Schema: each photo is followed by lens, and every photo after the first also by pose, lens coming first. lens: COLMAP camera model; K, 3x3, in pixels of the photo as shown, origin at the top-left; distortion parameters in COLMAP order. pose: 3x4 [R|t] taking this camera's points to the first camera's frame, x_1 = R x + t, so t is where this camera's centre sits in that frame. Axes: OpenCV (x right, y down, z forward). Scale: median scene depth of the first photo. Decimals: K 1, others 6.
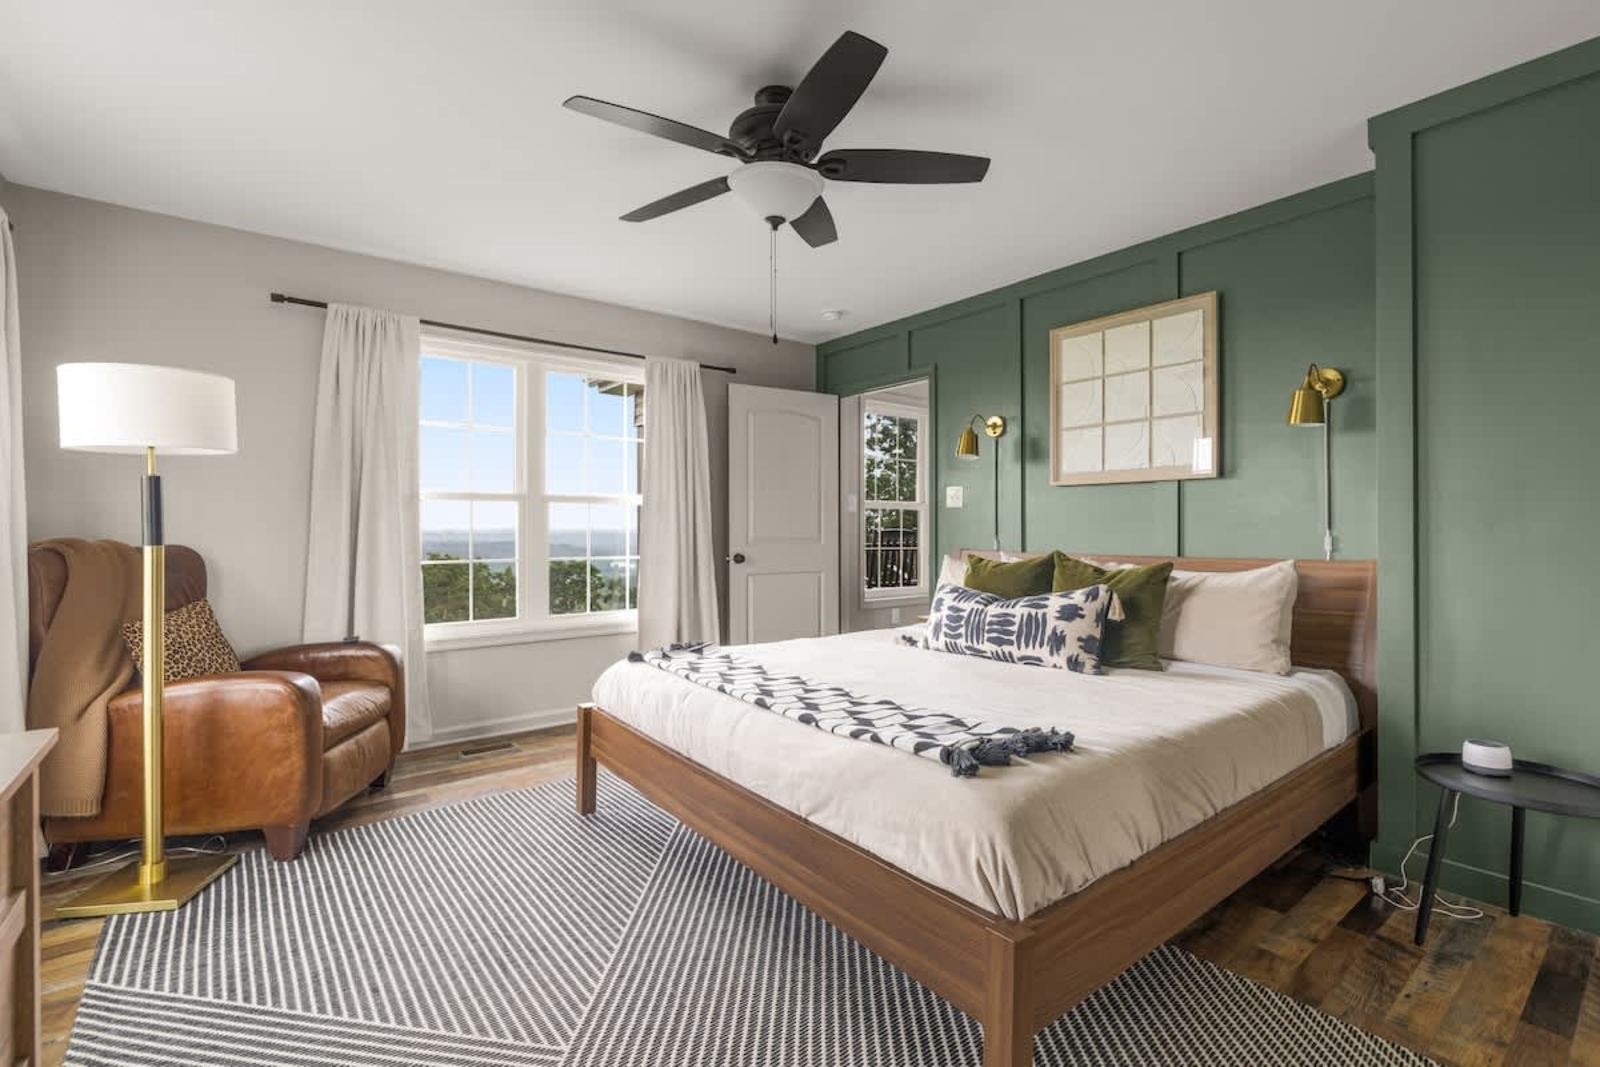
lens RADIAL K [[685.9, 0, 792.0], [0, 685.9, 526.6], [0, 0, 1]] dist [0.017113, 0.000016]
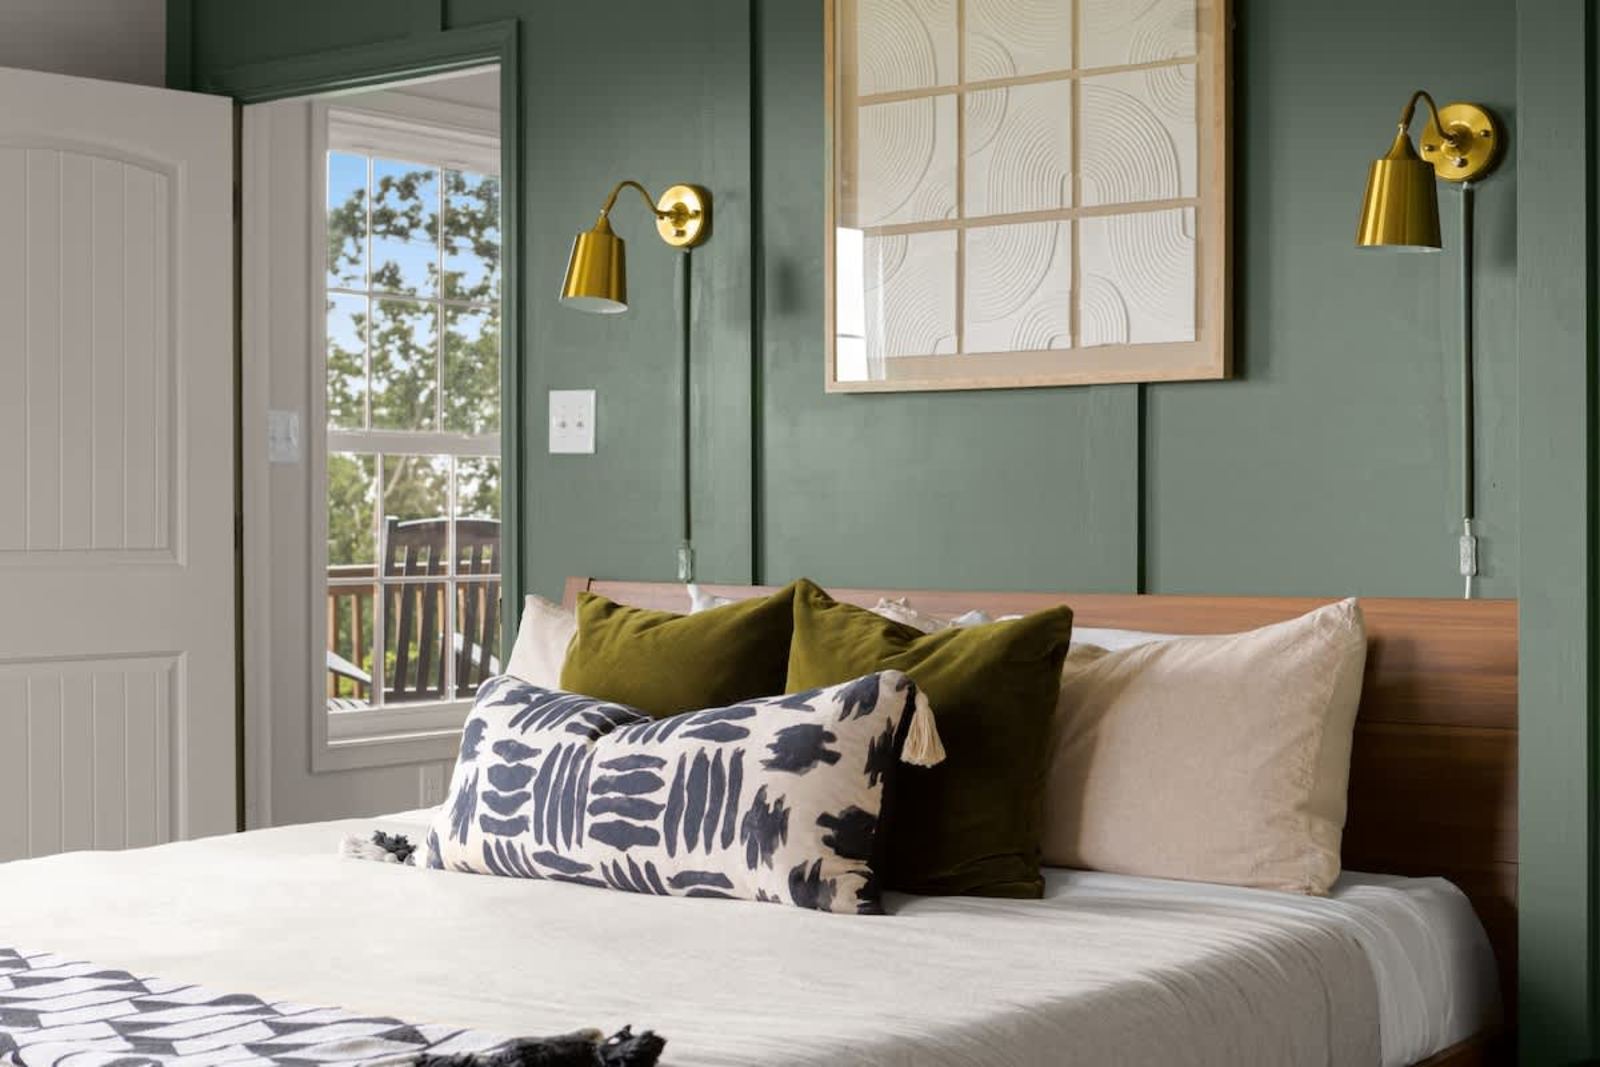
lens RADIAL K [[2427.1, 0, 800.0], [0, 2427.1, 533.5], [0, 0, 1]] dist [-0.018270, -0.075392]
pose [[0.973771, -0.002098, 0.227520, 0.106469], [-0.000394, 0.999940, 0.010904, -0.002632], [-0.227530, -0.010707, 0.973712, -0.240021]]
